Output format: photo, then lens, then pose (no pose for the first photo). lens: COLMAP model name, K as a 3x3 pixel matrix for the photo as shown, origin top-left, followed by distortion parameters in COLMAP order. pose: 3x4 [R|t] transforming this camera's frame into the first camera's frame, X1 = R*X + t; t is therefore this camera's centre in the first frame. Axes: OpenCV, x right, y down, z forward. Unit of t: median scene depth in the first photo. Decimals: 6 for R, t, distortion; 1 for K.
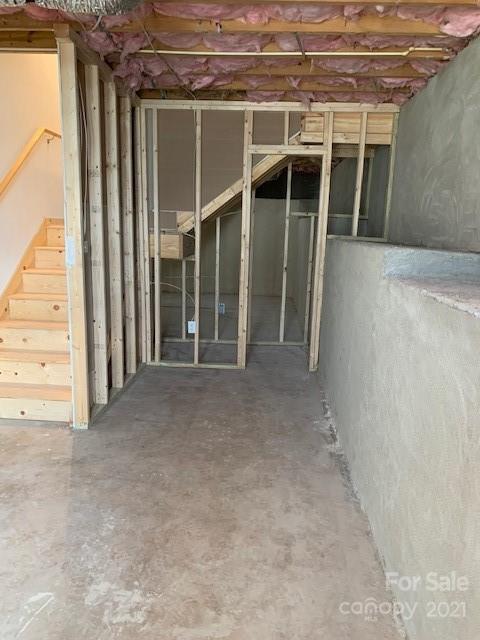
lens RADIAL K [[492.2, 0, 240.9], [0, 492.2, 321.0], [0, 0, 1]] dist [-0.023132, 0.002485]
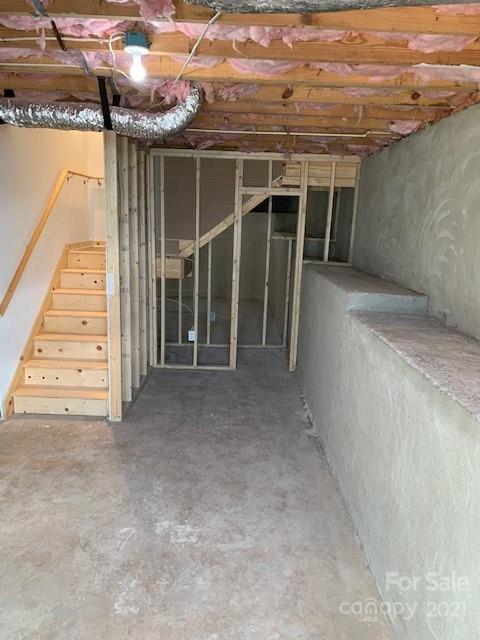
lens RADIAL K [[492.2, 0, 239.0], [0, 492.2, 319.6], [0, 0, 1]] dist [-0.023132, 0.002485]
pose [[0.998286, -0.006039, 0.058207, -0.073882], [0.005249, 0.999892, 0.013708, -0.057986], [-0.058283, -0.013379, 0.998210, -0.279831]]
